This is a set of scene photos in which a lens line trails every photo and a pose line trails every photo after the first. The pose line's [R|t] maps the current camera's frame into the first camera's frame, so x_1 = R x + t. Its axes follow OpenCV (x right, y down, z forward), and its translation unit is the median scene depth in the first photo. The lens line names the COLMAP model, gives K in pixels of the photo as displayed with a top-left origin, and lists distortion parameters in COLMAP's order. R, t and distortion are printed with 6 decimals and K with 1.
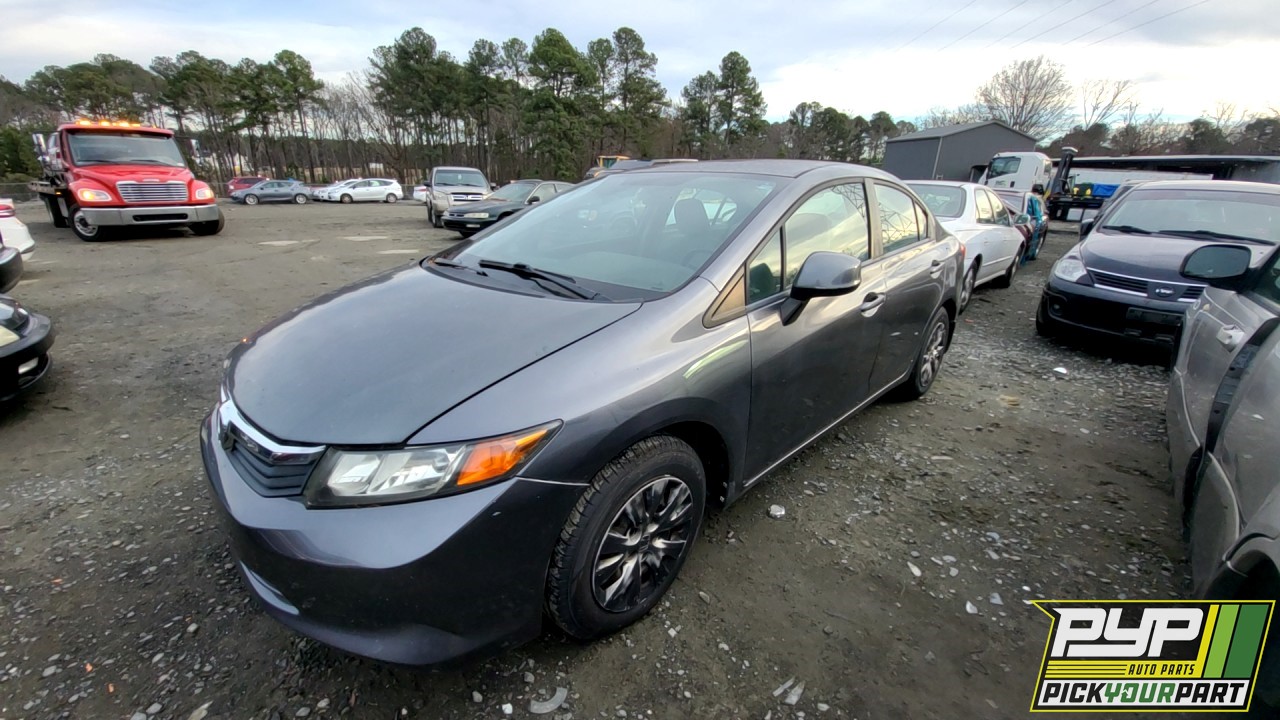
lens RADIAL K [[495.7, 0, 632.7], [0, 495.7, 367.4], [0, 0, 1]] dist [-0.012540, -0.006790]
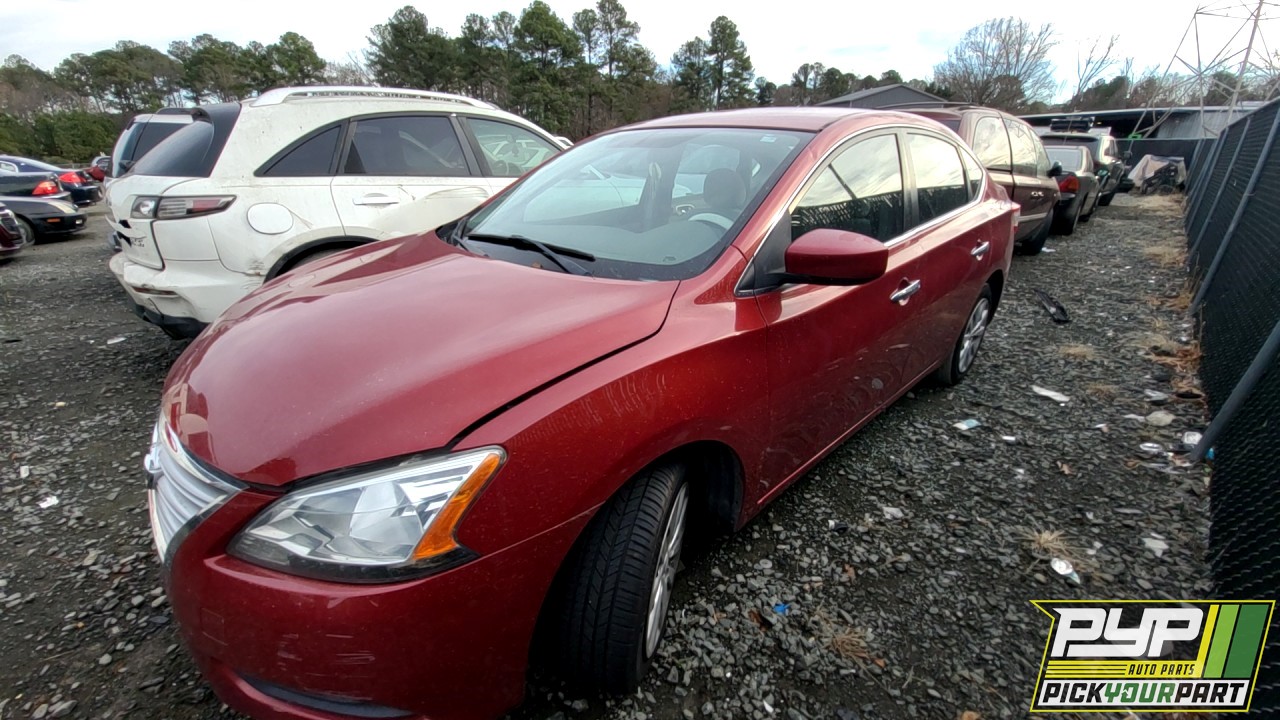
lens RADIAL K [[495.7, 0, 632.3], [0, 495.7, 366.3], [0, 0, 1]] dist [-0.012540, -0.006790]
pose [[0.999007, -0.006906, -0.044017, 0.066964], [0.009259, 0.998526, 0.053488, 0.022043], [0.043583, -0.053842, 0.997598, -0.055879]]
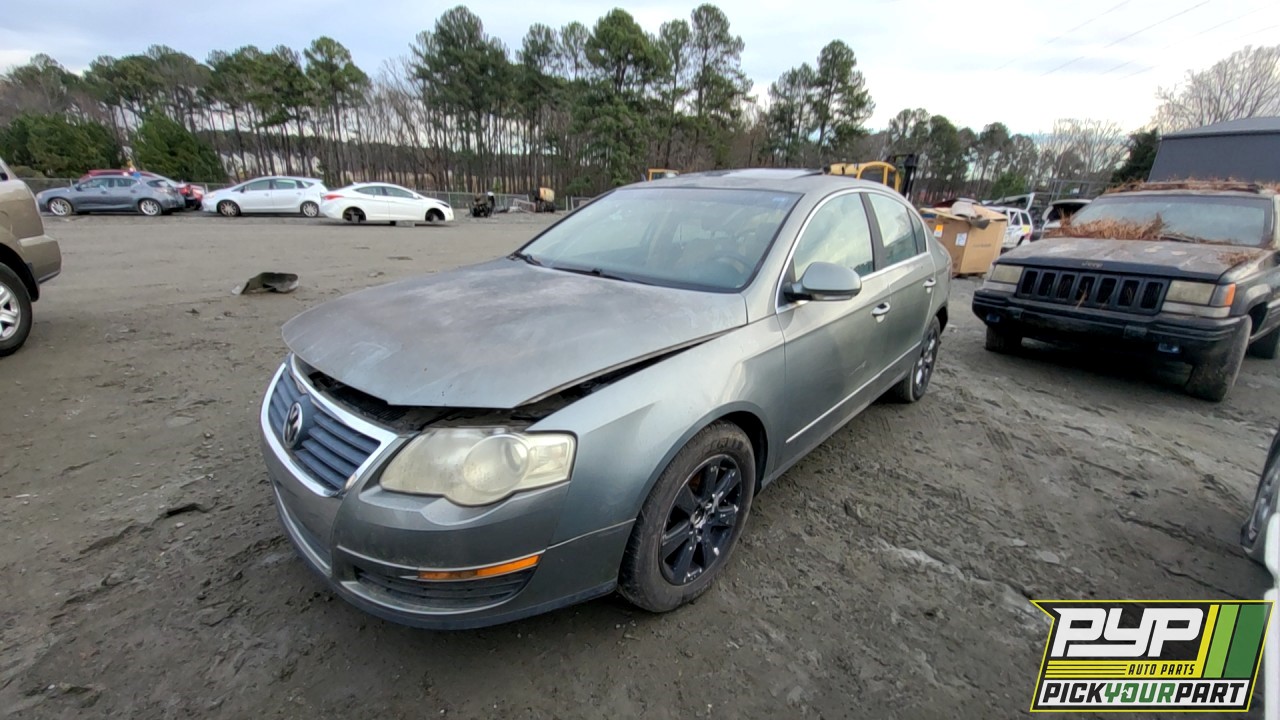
lens RADIAL K [[495.7, 0, 625.9], [0, 495.7, 379.8], [0, 0, 1]] dist [-0.012540, -0.006790]
pose [[0.990250, 0.072069, -0.119213, -0.006181], [-0.072052, 0.997391, 0.004456, -0.058944], [0.119223, 0.004177, 0.992859, 0.160153]]
